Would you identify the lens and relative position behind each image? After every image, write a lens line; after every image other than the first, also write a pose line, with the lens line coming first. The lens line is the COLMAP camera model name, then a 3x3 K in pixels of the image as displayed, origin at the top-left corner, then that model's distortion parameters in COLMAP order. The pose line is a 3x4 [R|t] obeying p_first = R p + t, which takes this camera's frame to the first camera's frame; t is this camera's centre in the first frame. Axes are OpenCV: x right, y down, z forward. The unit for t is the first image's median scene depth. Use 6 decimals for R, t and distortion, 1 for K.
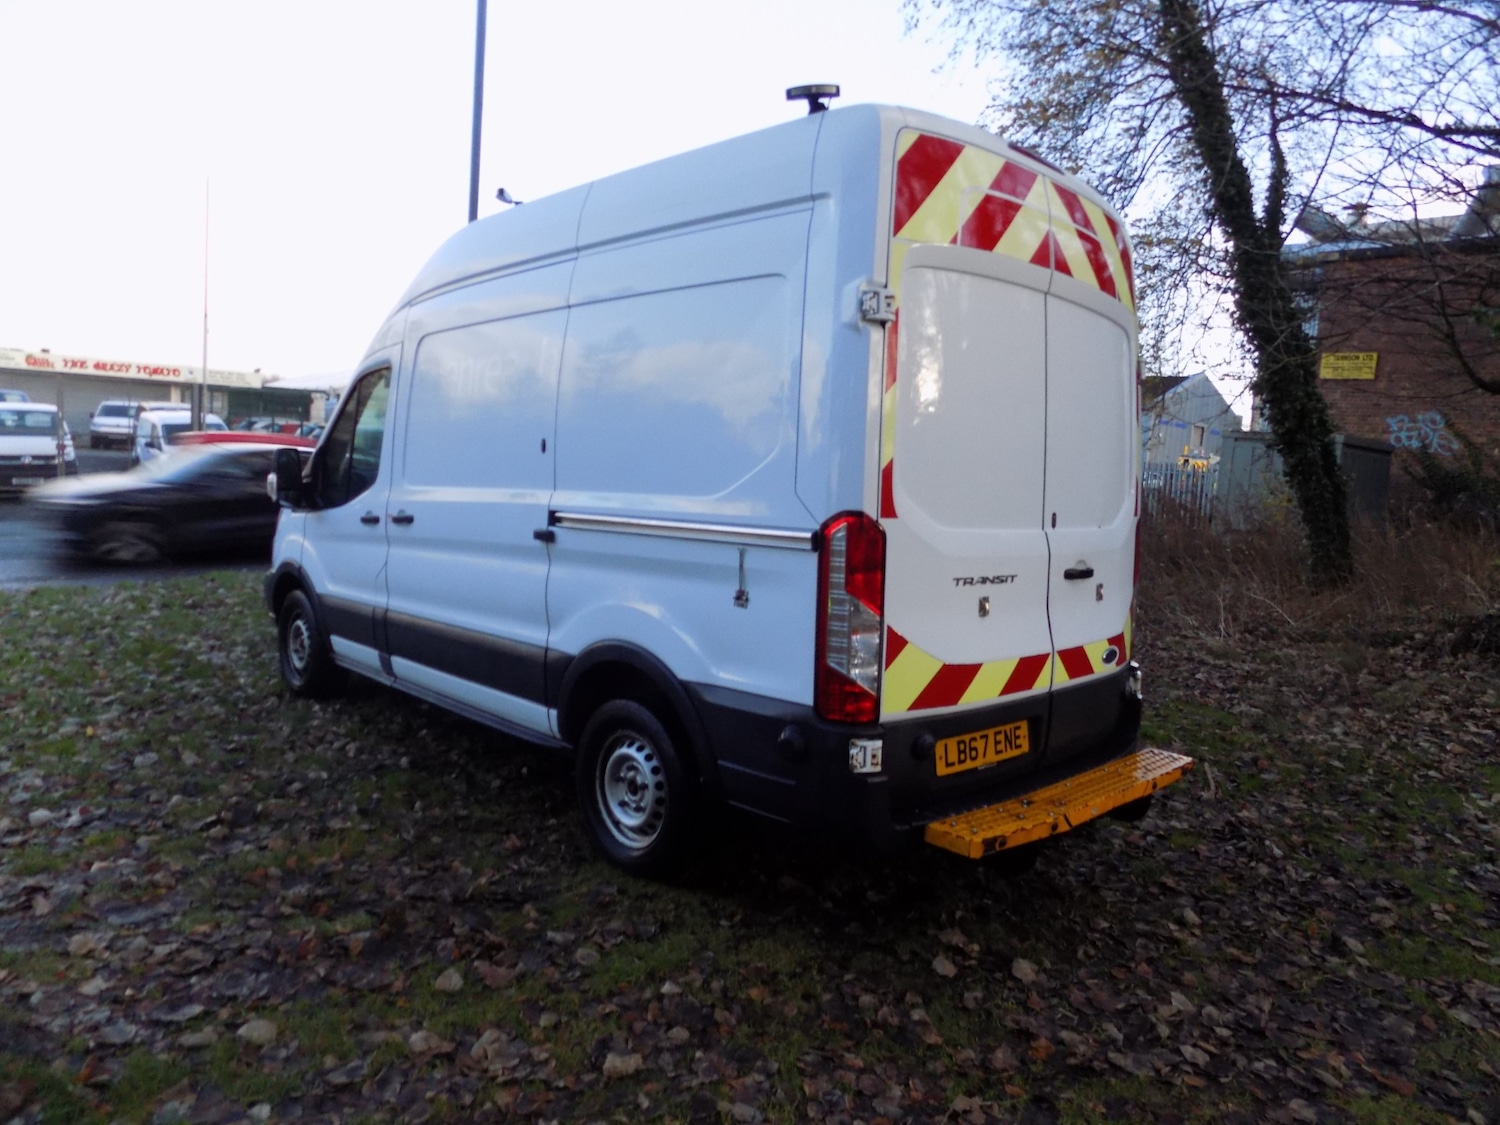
lens RADIAL K [[1004.1, 0, 749.9], [0, 1004.1, 567.4], [0, 0, 1]] dist [-0.062074, 0.065213]
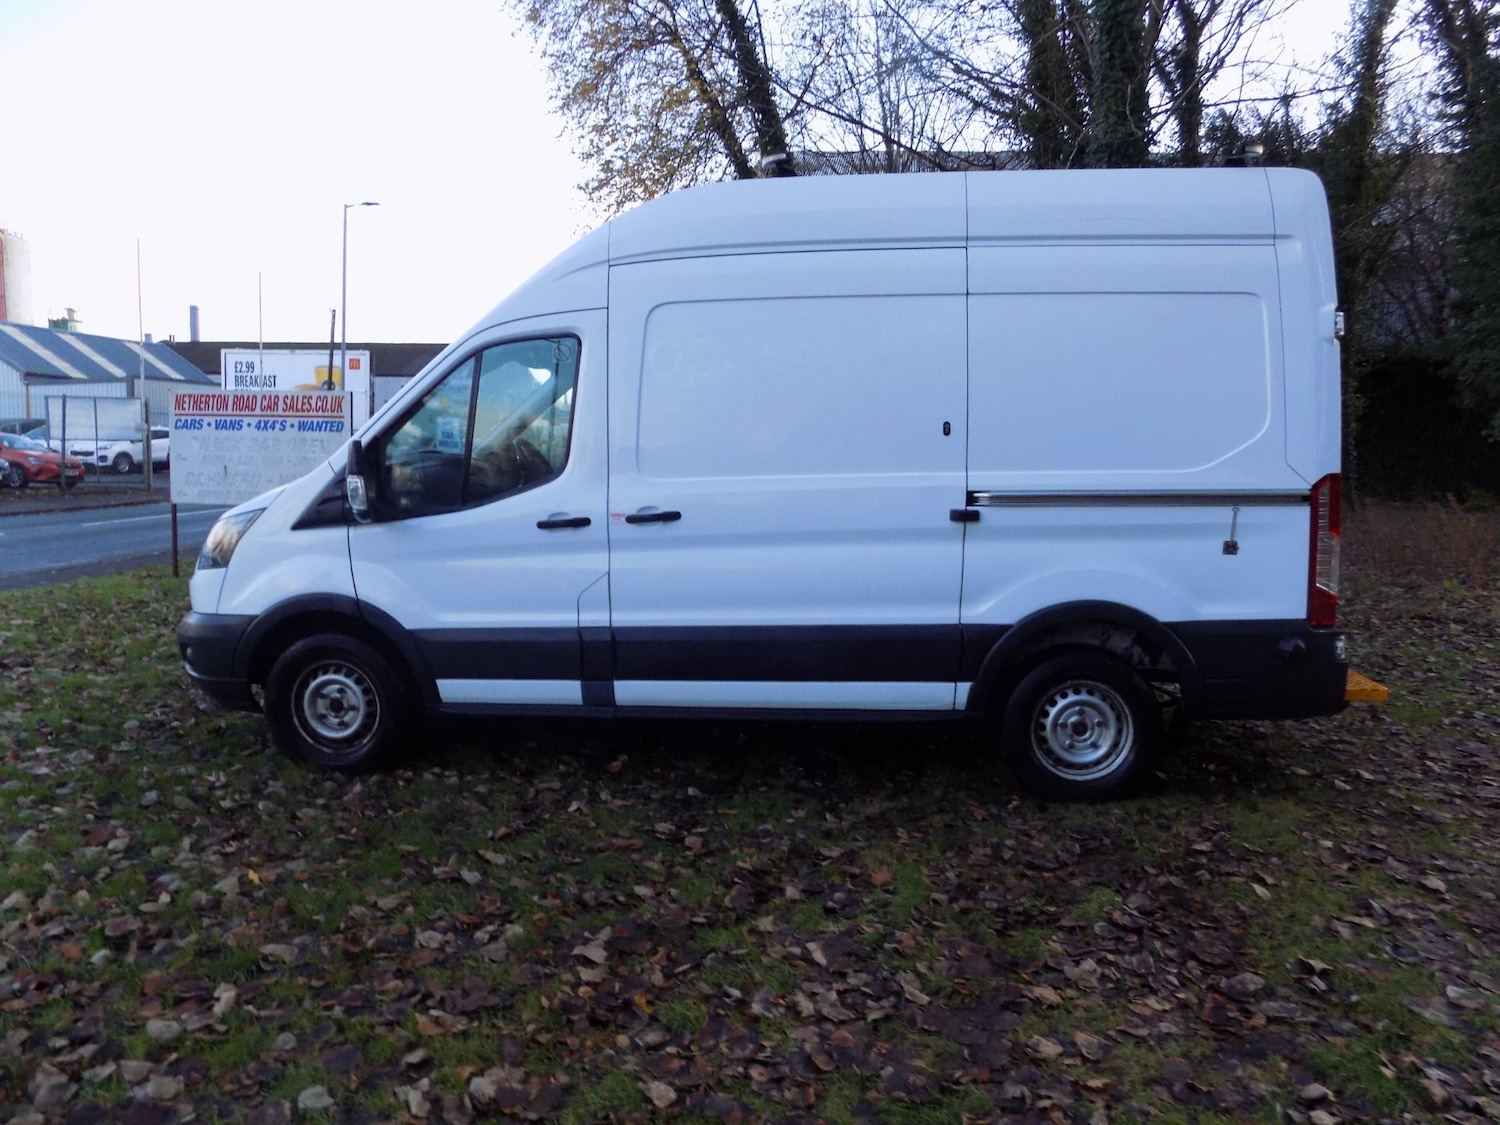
lens RADIAL K [[1008.4, 0, 750.2], [0, 1008.4, 563.6], [0, 0, 1]] dist [-0.066521, 0.070268]
pose [[0.757027, -0.112032, 0.643707, -1.223449], [0.092565, 0.993643, 0.064075, -0.081874], [-0.646794, 0.011078, 0.762584, 0.409796]]
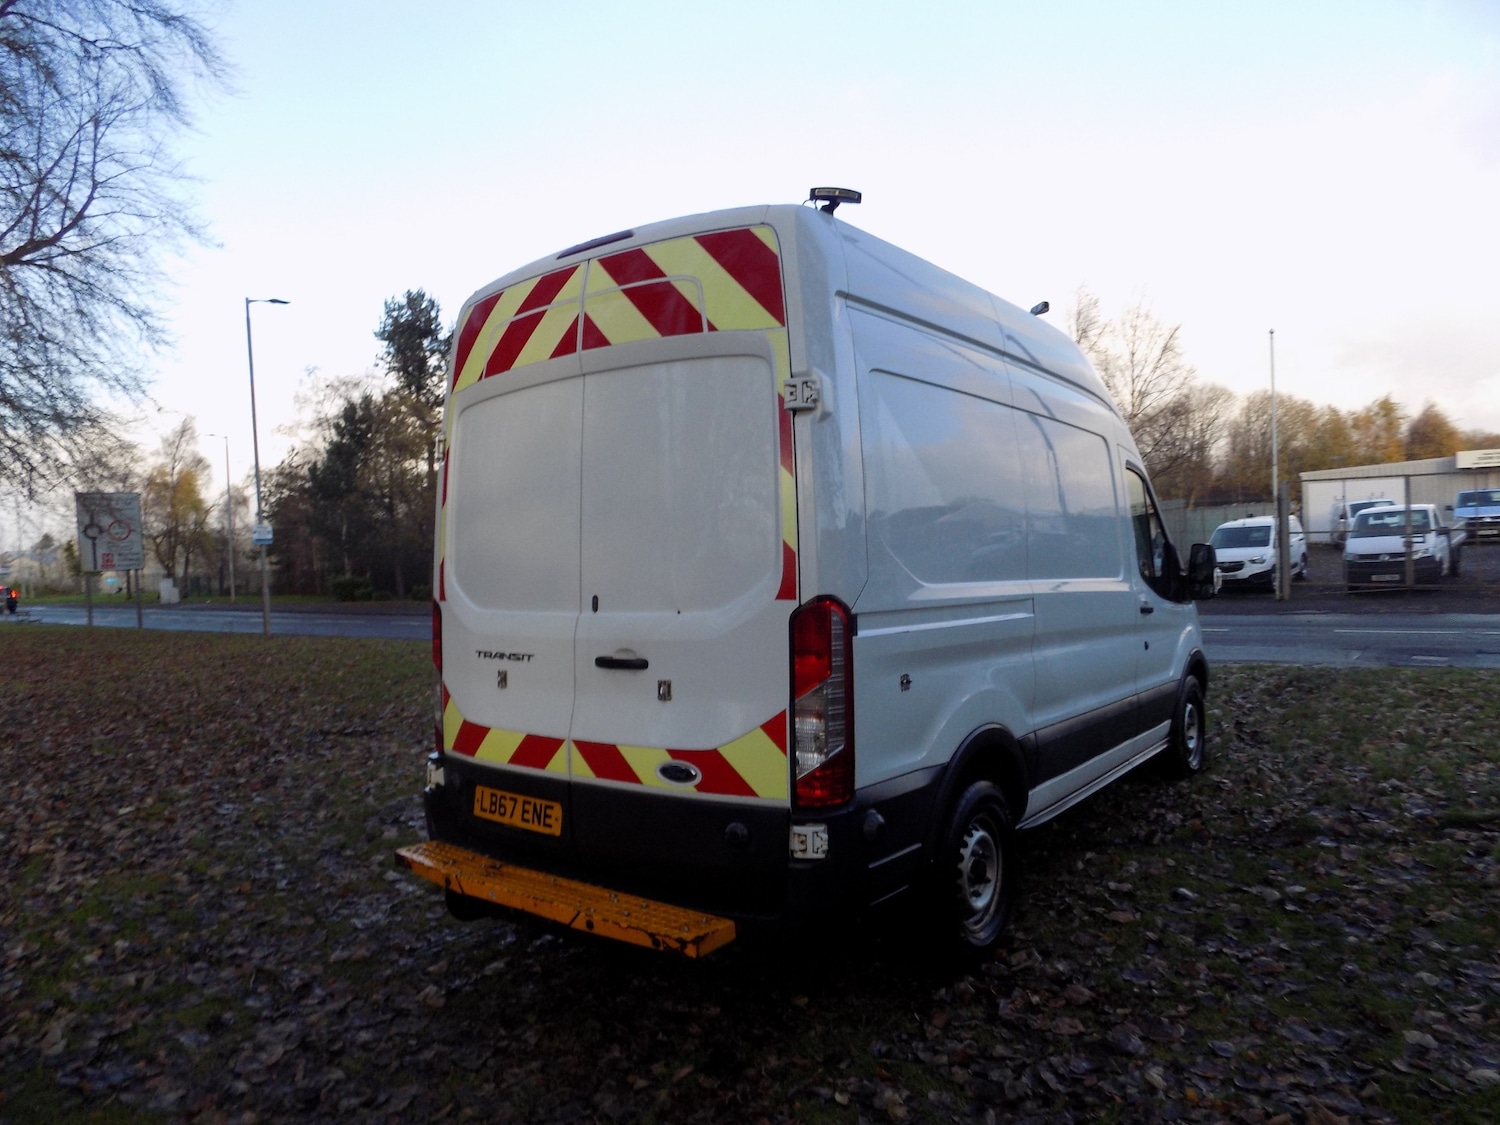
lens RADIAL K [[1010.7, 0, 750.0], [0, 1010.7, 562.5], [0, 0, 1]] dist [-0.069618, 0.067294]
pose [[0.139022, -0.042917, -0.989359, 1.347216], [-0.056203, 0.997108, -0.051150, -0.047630], [0.988693, 0.062716, 0.136208, 1.069478]]
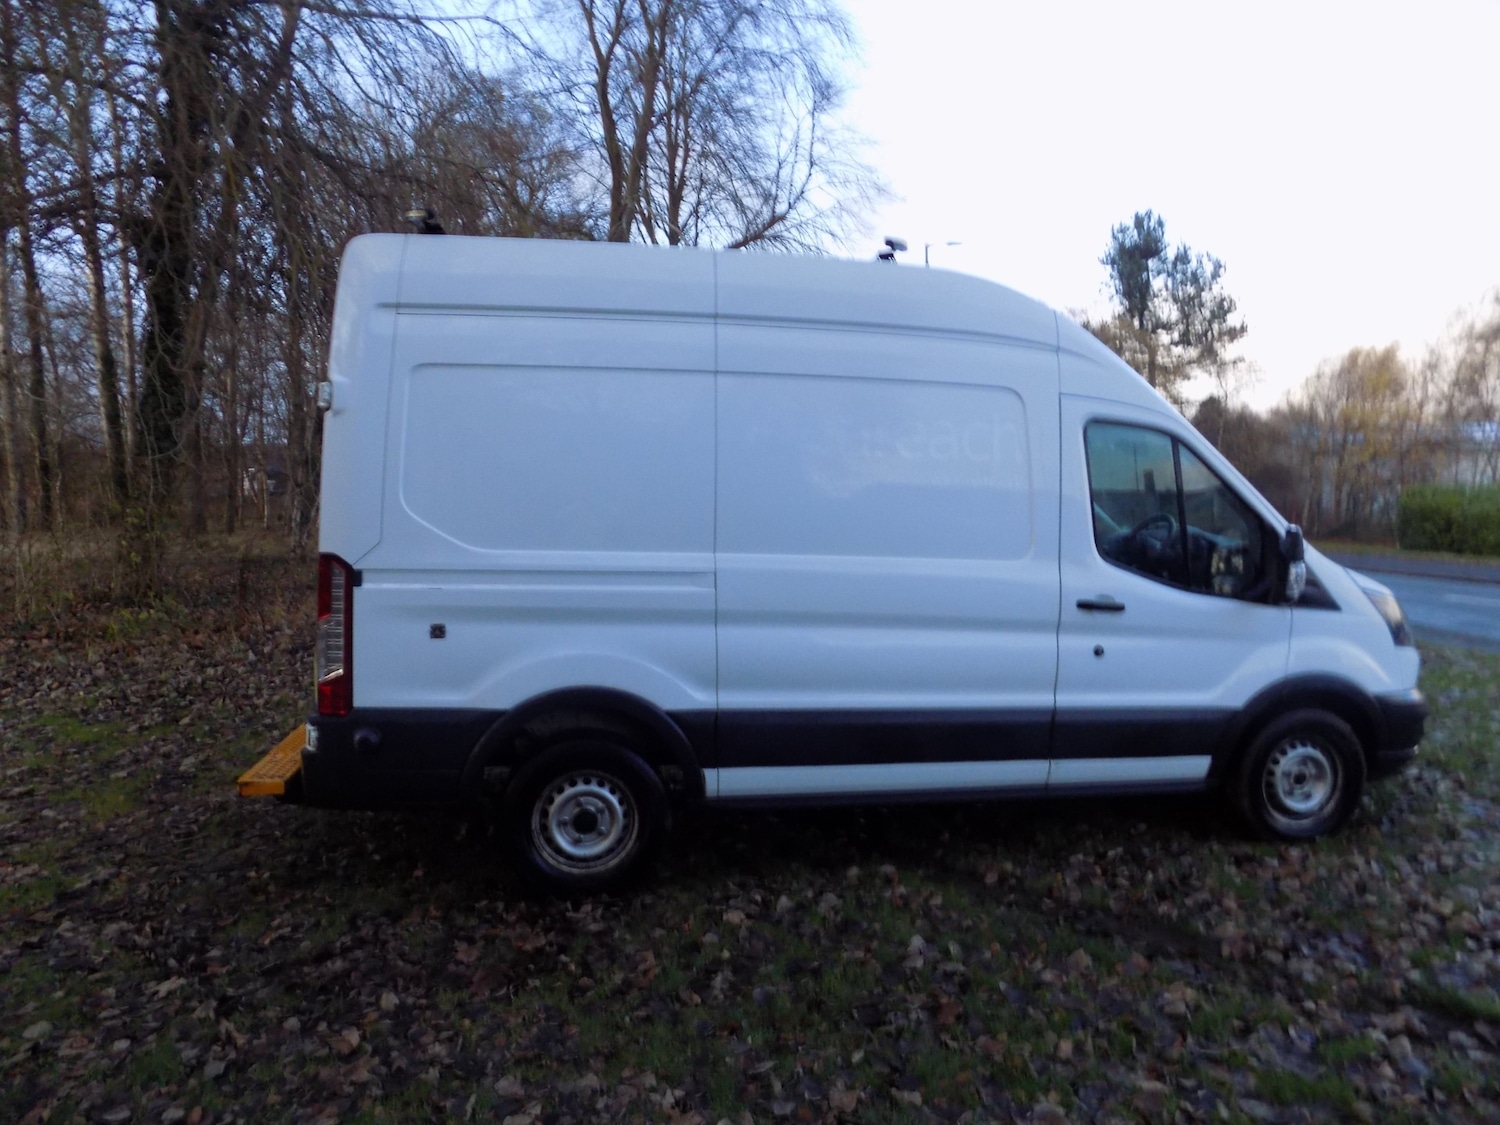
lens RADIAL K [[1008.4, 0, 750.2], [0, 1008.4, 563.6], [0, 0, 1]] dist [-0.066521, 0.070268]
pose [[-0.571620, 0.012550, -0.820422, 1.133884], [-0.112804, 0.989187, 0.093726, -0.214941], [0.812727, 0.146122, -0.564023, 2.278256]]
